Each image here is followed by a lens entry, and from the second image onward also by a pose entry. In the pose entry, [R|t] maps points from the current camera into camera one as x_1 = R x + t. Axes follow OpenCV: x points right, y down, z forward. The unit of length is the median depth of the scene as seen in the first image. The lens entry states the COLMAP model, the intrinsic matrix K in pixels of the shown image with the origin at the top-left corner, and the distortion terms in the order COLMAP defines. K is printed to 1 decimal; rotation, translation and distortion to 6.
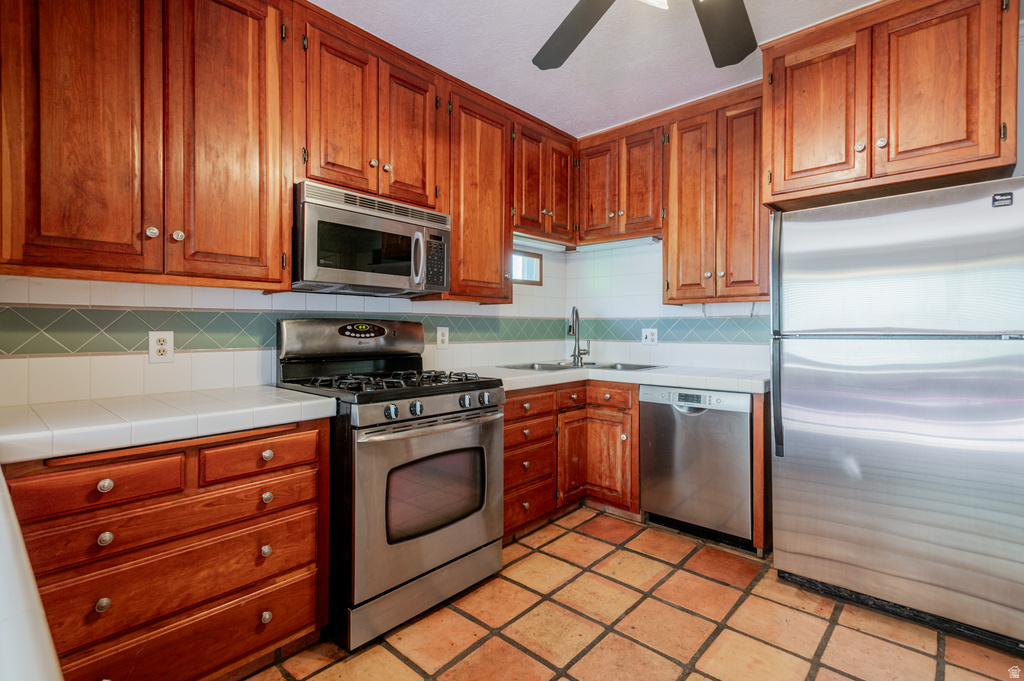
lens RADIAL K [[494.8, 0, 554.4], [0, 494.8, 328.0], [0, 0, 1]] dist [0.018725, -0.004394]
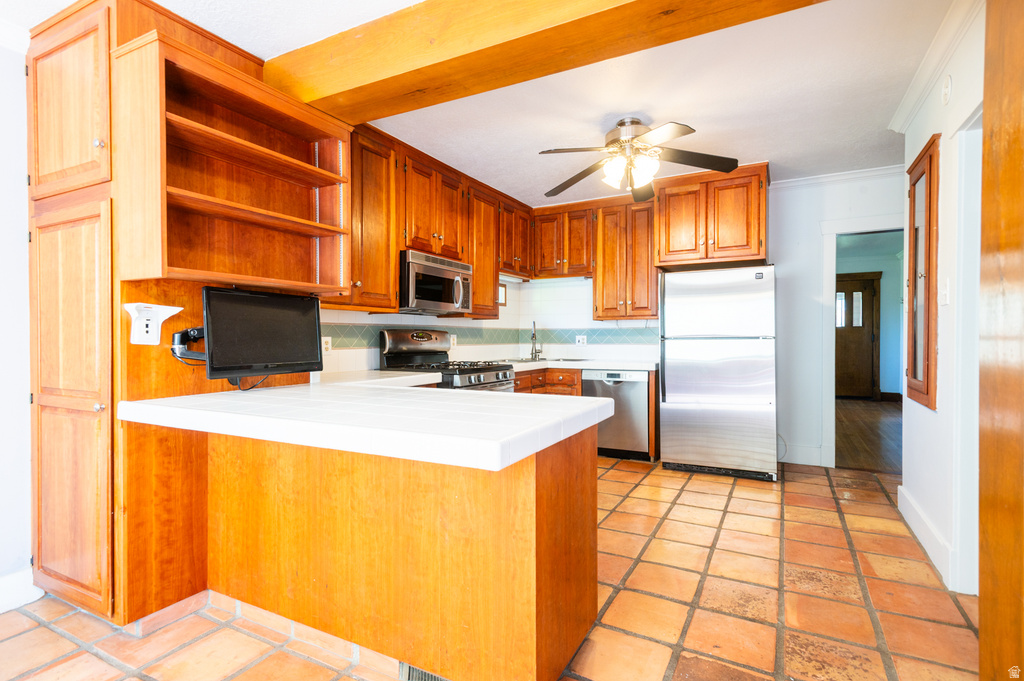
lens RADIAL K [[494.8, 0, 531.3], [0, 494.8, 339.1], [0, 0, 1]] dist [0.018725, -0.004394]
pose [[0.980746, -0.003495, 0.195256, -0.346809], [0.002734, 0.999988, 0.004164, 0.007390], [-0.195269, -0.003550, 0.980743, -0.635618]]
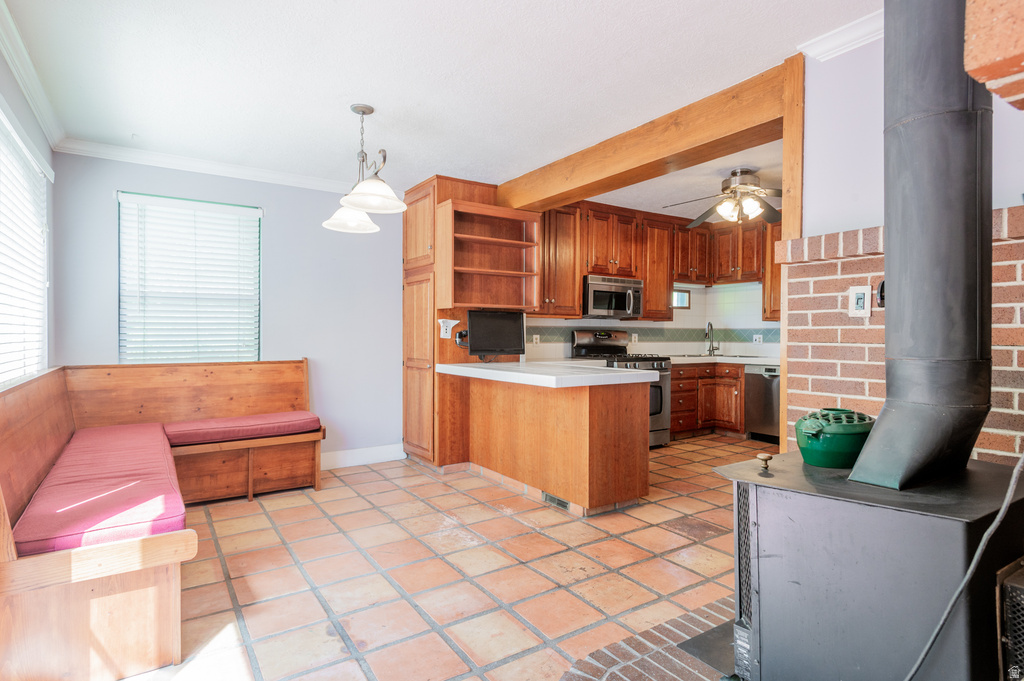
lens RADIAL K [[553.5, 0, 494.4], [0, 553.5, 338.1], [0, 0, 1]] dist [0.017070, 0.000080]
pose [[0.933398, 0.005395, -0.358803, 0.045331], [-0.003211, 0.999973, 0.006683, 0.003928], [0.358829, -0.005086, 0.933389, -1.452051]]
